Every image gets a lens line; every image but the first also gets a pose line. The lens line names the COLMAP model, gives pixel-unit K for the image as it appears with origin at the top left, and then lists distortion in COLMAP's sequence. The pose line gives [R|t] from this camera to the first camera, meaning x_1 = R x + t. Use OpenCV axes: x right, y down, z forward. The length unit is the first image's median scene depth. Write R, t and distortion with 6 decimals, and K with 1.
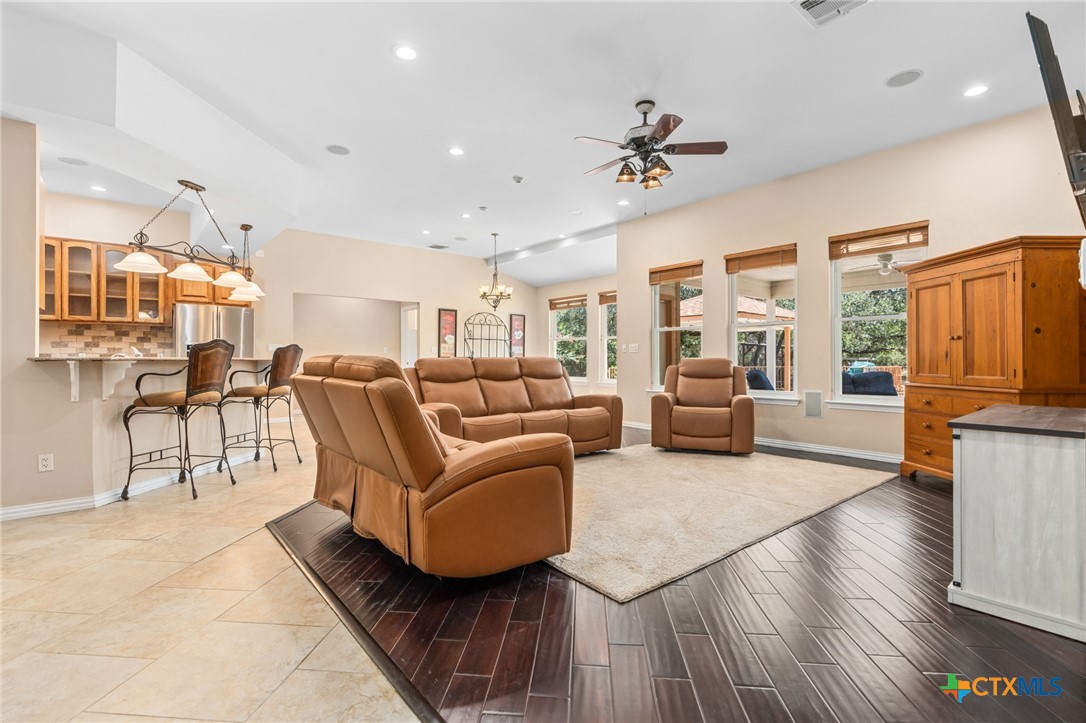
lens RADIAL K [[489.2, 0, 543.0], [0, 489.2, 361.5], [0, 0, 1]] dist [-0.001556, -0.000249]
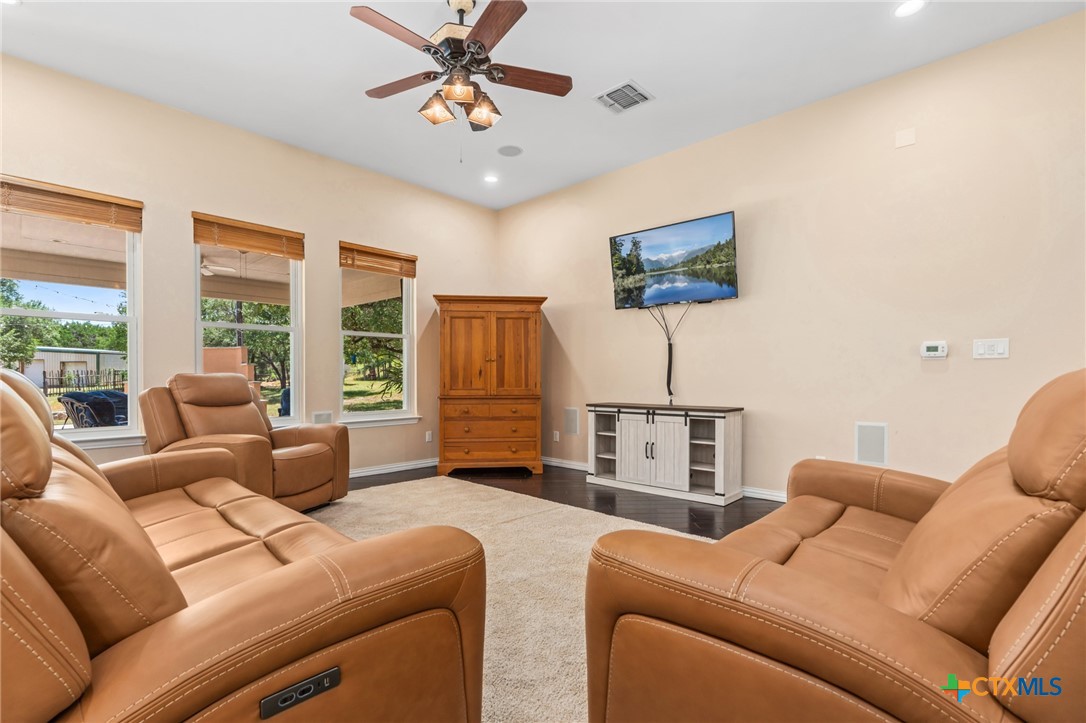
lens RADIAL K [[551.0, 0, 504.9], [0, 551.0, 374.6], [0, 0, 1]] dist [0.000231, 0.000139]
pose [[-0.063093, 0.006834, 0.997984, -0.583043], [-0.009209, 0.999930, -0.007430, 0.002342], [-0.997965, -0.009659, -0.063026, 0.951414]]
